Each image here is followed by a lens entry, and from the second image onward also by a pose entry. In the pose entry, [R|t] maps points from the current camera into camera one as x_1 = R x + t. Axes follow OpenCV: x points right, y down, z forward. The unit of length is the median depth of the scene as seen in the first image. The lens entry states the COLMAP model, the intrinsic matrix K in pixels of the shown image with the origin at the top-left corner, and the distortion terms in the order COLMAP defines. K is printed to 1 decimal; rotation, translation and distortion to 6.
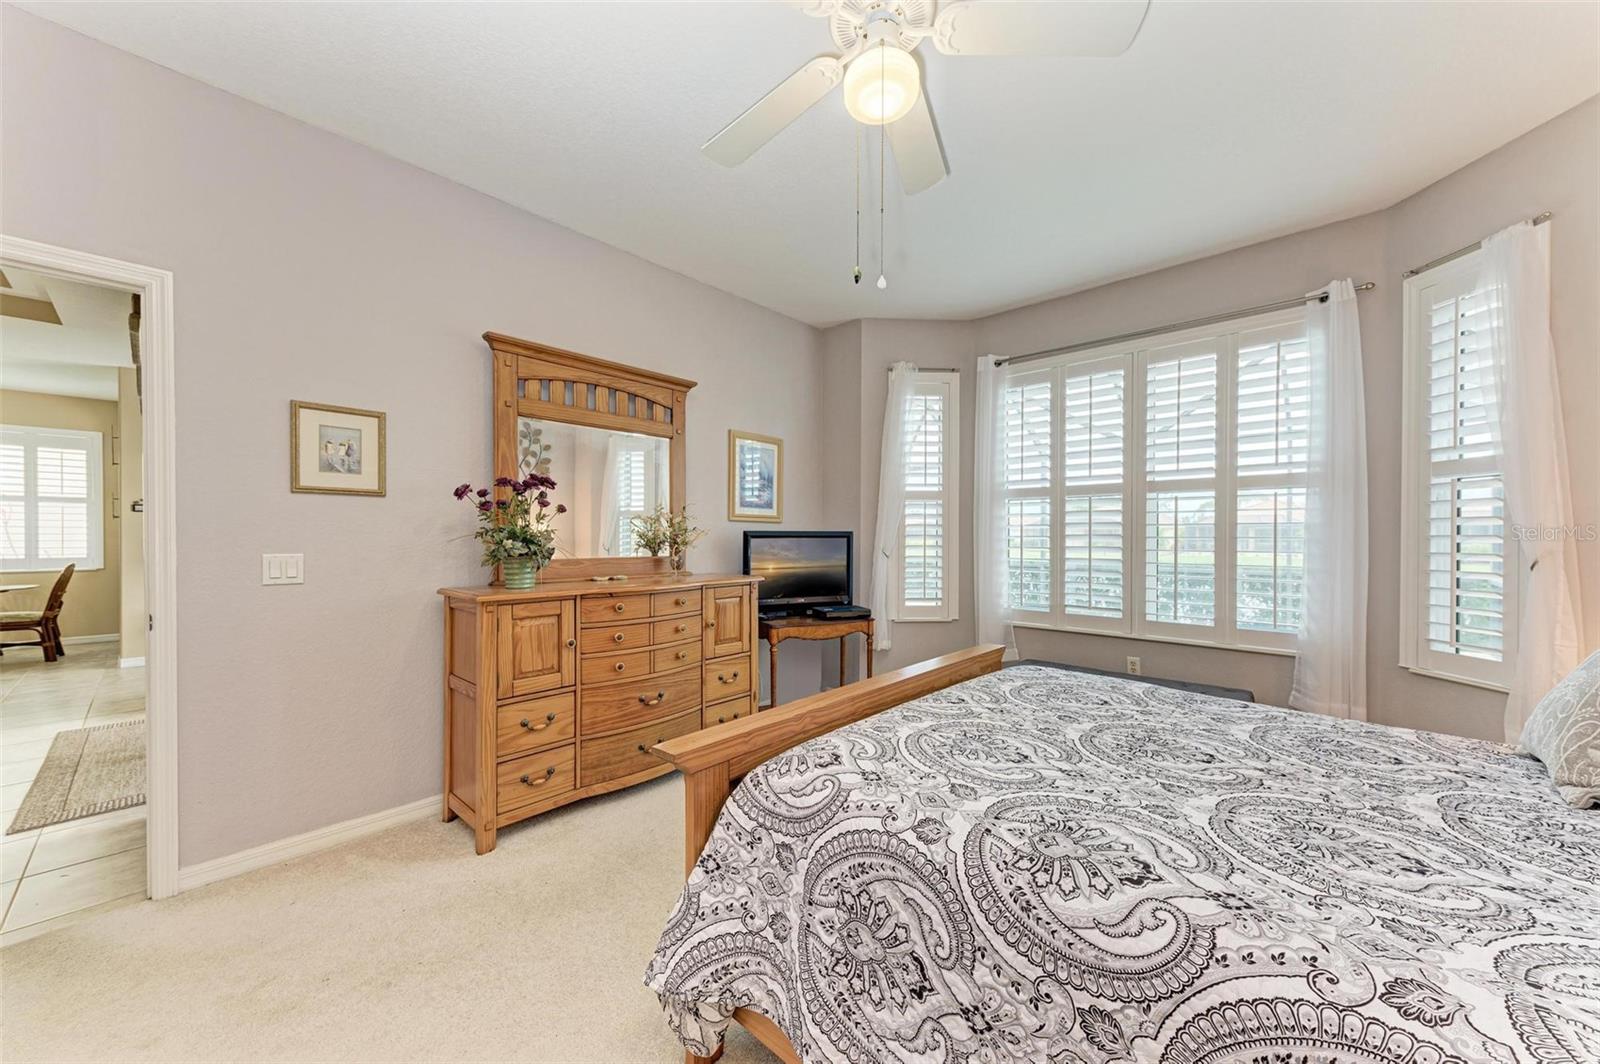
lens RADIAL K [[594.4, 0, 804.6], [0, 594.4, 539.4], [0, 0, 1]] dist [-0.000359, -0.000028]
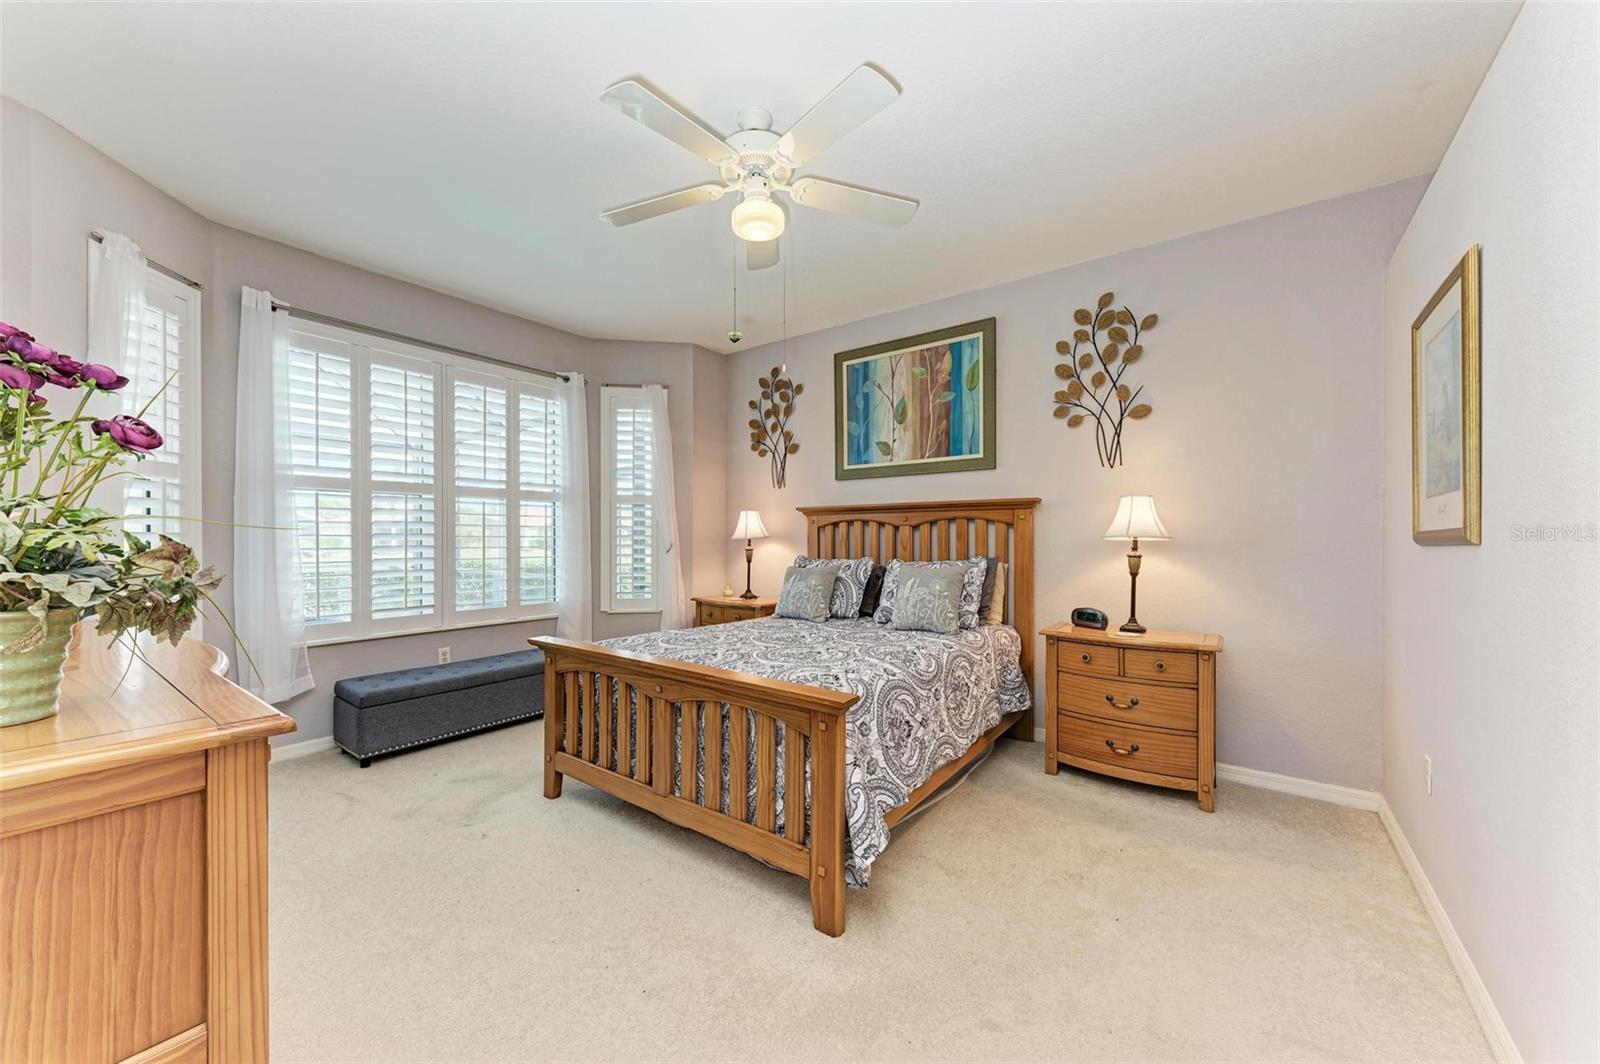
lens RADIAL K [[594.4, 0, 796.6], [0, 594.4, 537.0], [0, 0, 1]] dist [-0.000359, -0.000028]
pose [[-0.107834, 0.003092, 0.994164, -0.674516], [0.004590, 0.999986, -0.002612, 0.004927], [-0.994158, 0.004282, -0.107847, 0.557706]]
